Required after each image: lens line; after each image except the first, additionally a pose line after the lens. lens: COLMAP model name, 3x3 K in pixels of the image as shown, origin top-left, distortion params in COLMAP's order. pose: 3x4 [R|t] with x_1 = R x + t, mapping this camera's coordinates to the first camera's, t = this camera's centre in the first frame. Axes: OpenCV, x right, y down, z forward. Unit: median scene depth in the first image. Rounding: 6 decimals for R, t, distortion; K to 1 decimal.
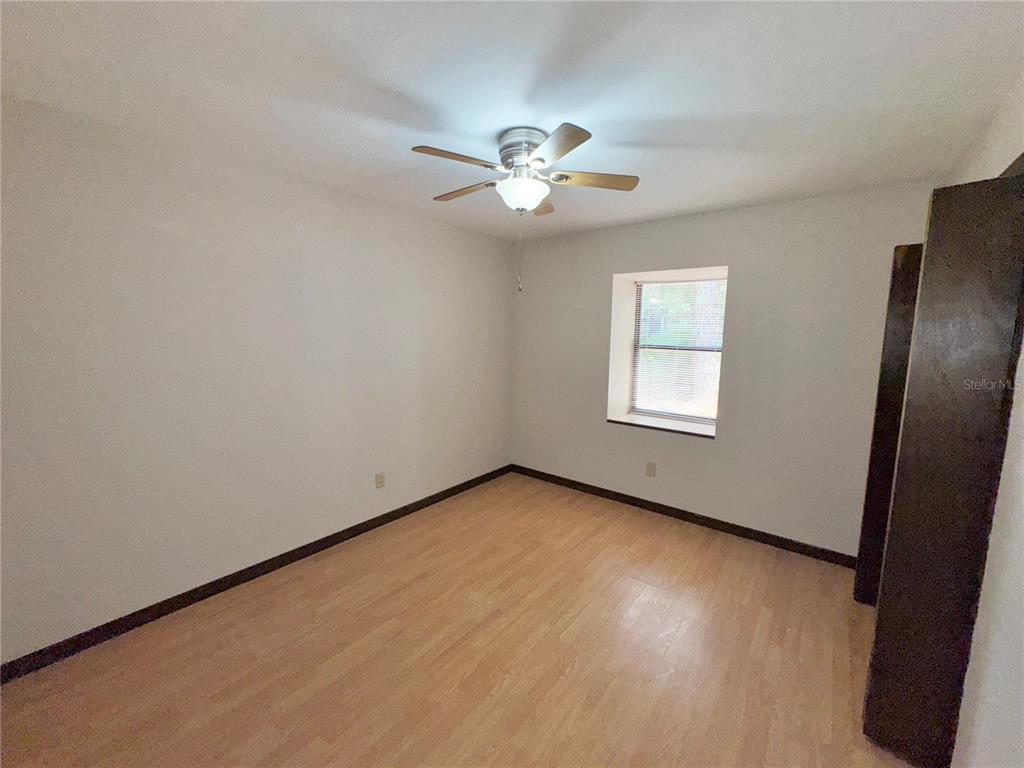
lens RADIAL K [[411.6, 0, 505.4], [0, 411.6, 385.5], [0, 0, 1]] dist [0.011176, -0.000028]
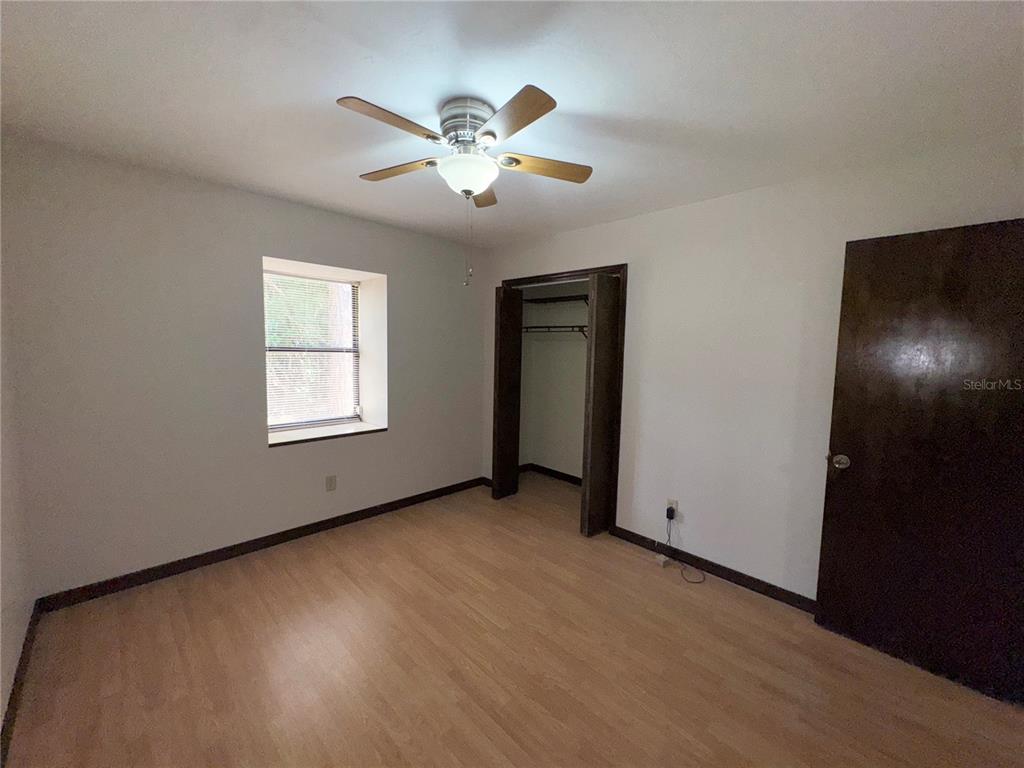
lens RADIAL K [[411.6, 0, 522.6], [0, 411.6, 388.4], [0, 0, 1]] dist [0.011176, -0.000028]
pose [[0.111493, -0.119815, 0.986516, -0.489774], [0.108906, 0.988199, 0.107711, -0.058036], [-0.987780, 0.095429, 0.123226, 0.464533]]
